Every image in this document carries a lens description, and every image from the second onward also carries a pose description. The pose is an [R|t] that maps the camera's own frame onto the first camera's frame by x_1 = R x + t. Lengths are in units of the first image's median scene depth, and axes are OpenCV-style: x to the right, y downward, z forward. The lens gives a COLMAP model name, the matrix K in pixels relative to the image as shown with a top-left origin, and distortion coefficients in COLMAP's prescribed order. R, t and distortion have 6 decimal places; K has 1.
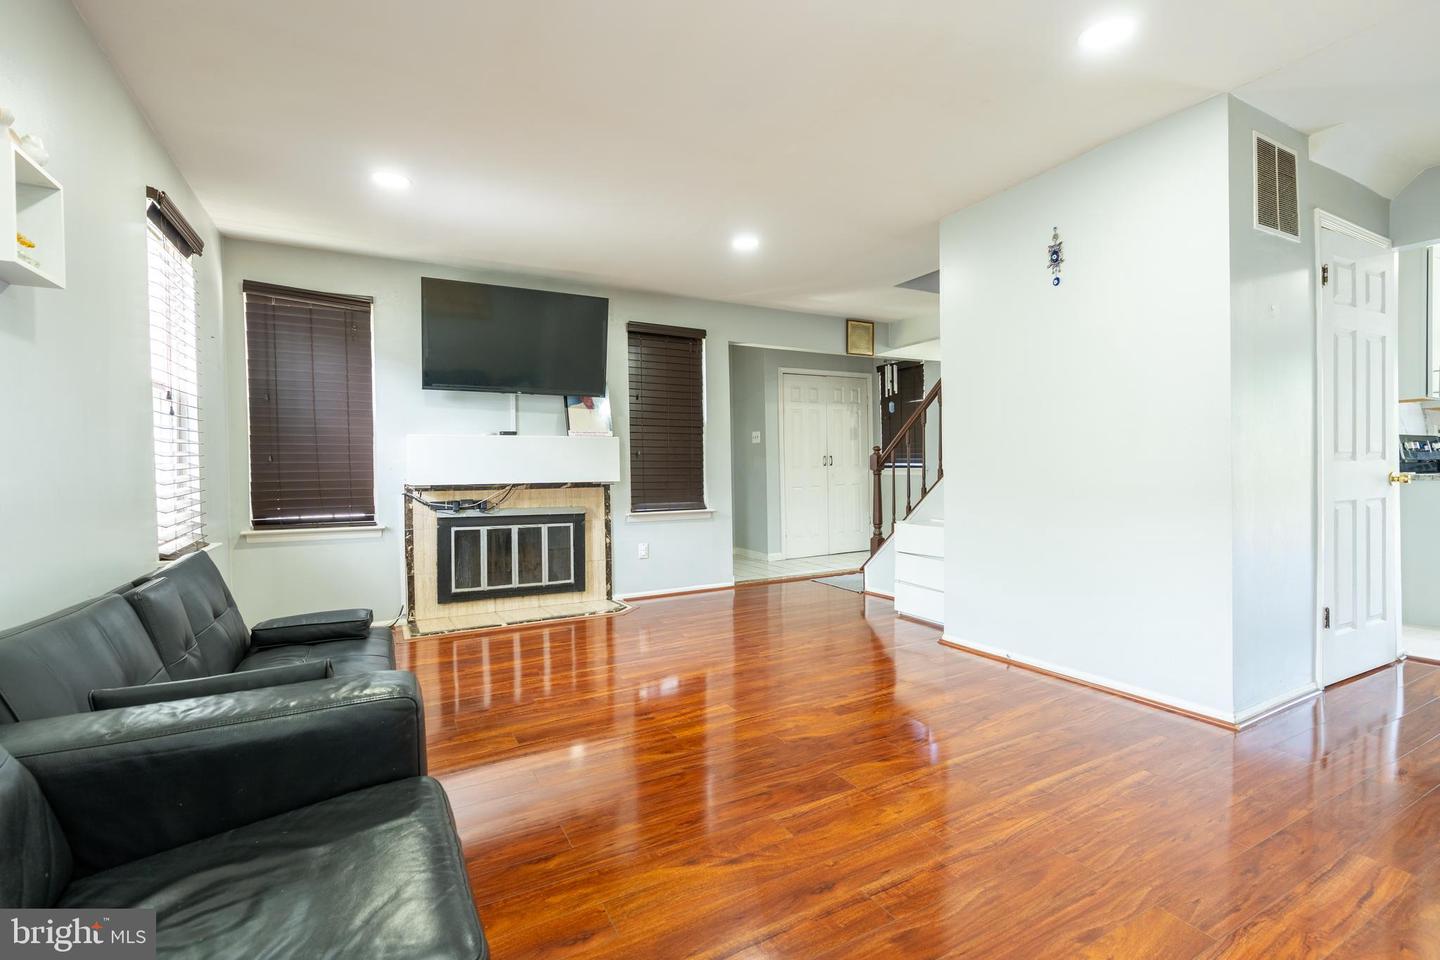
lens RADIAL K [[648.9, 0, 719.0], [0, 648.9, 476.9], [0, 0, 1]] dist [-0.001446, 0.000522]
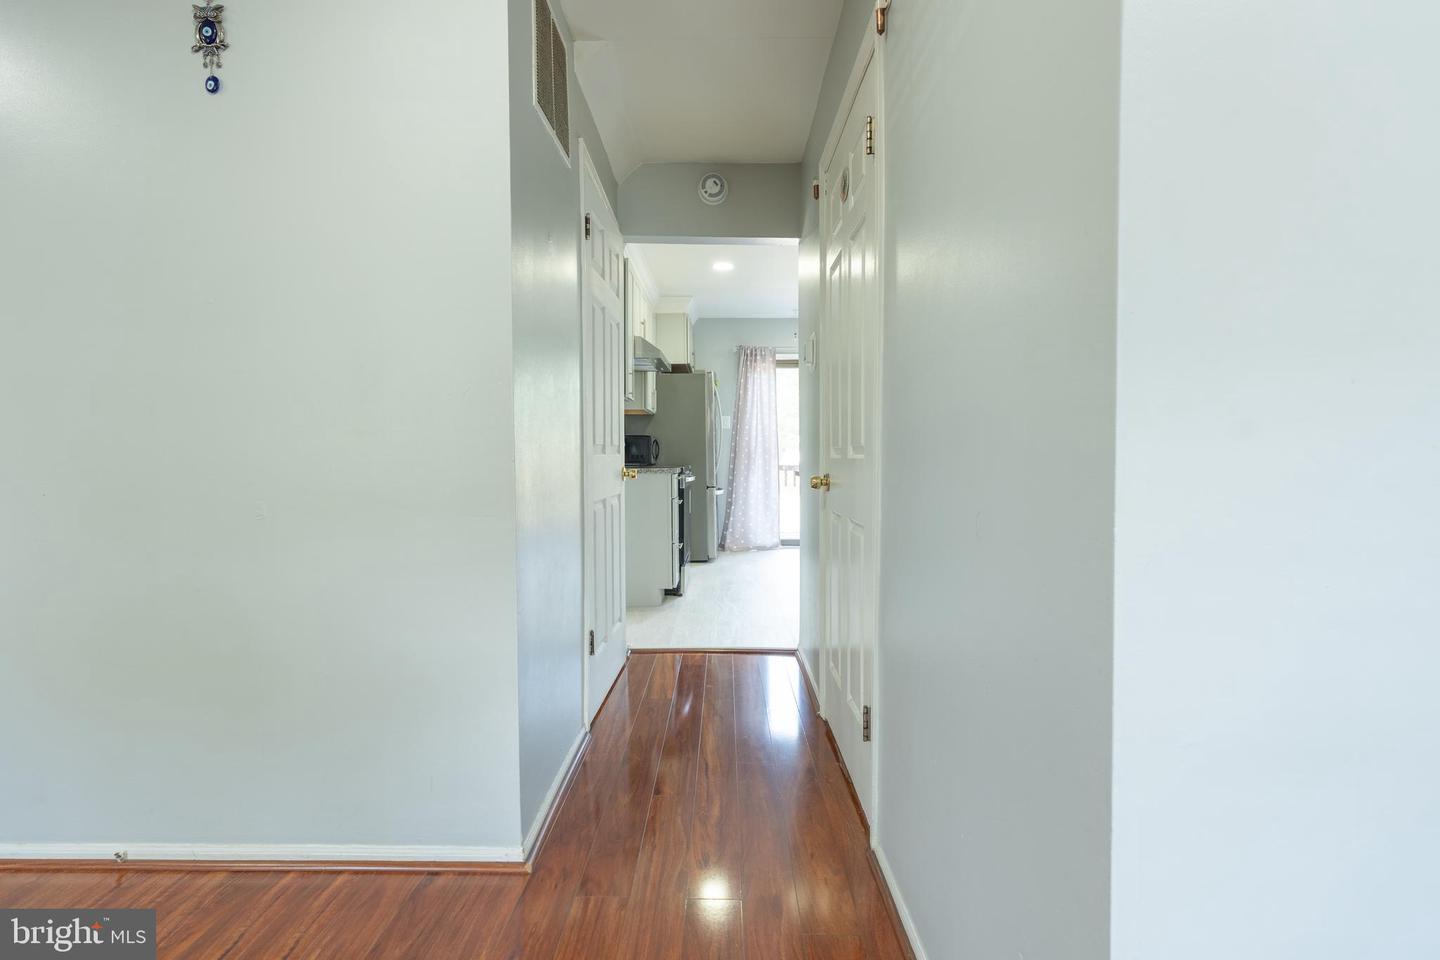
lens RADIAL K [[648.9, 0, 719.0], [0, 648.9, 476.9], [0, 0, 1]] dist [-0.001446, 0.000522]
pose [[0.481740, -0.016484, 0.876159, 0.271189], [0.004789, 0.999858, 0.016178, -0.007118], [-0.876301, -0.003598, 0.481751, 0.426435]]
